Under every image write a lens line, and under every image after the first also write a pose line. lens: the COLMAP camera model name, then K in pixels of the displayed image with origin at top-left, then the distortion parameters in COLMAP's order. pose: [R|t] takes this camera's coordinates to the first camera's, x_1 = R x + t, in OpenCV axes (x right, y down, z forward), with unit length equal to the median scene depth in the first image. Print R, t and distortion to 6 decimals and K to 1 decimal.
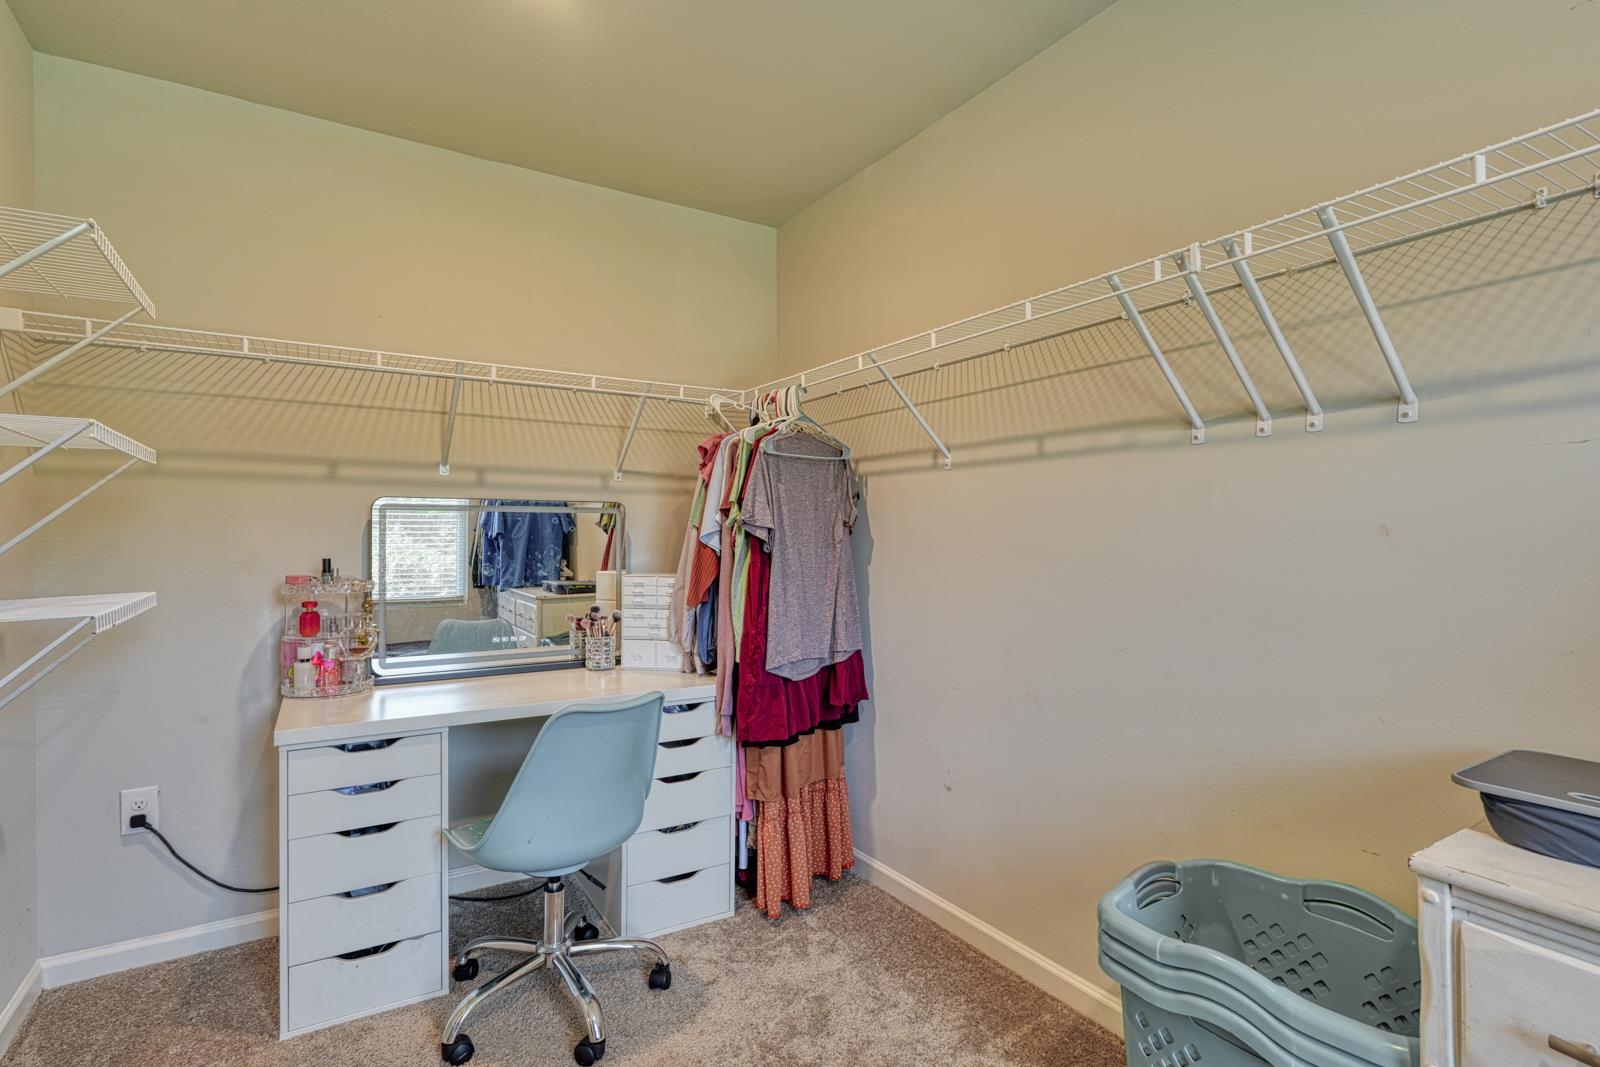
lens RADIAL K [[801.6, 0, 804.9], [0, 801.6, 528.7], [0, 0, 1]] dist [0.000606, 0.000089]
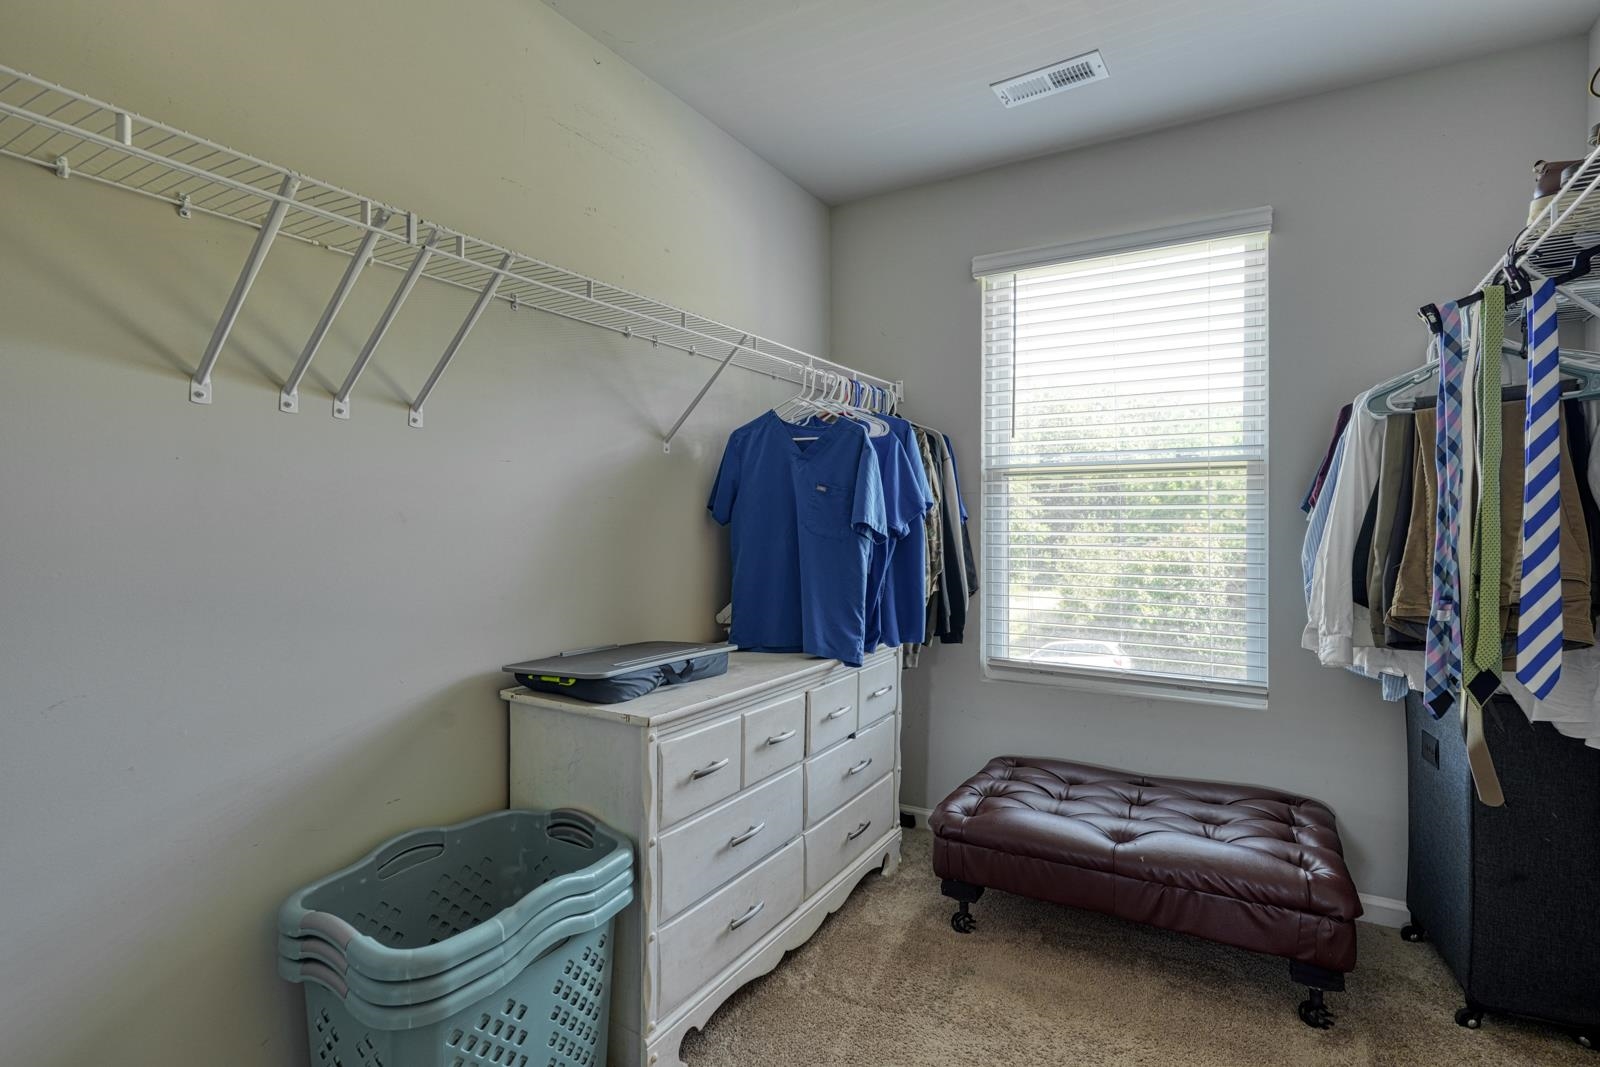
lens RADIAL K [[801.6, 0, 804.9], [0, 801.6, 528.7], [0, 0, 1]] dist [0.000606, 0.000089]
pose [[-0.472716, -0.013492, 0.881112, -0.664431], [-0.002408, 0.999899, 0.014019, 0.005301], [-0.881212, 0.004506, -0.472700, 1.216941]]
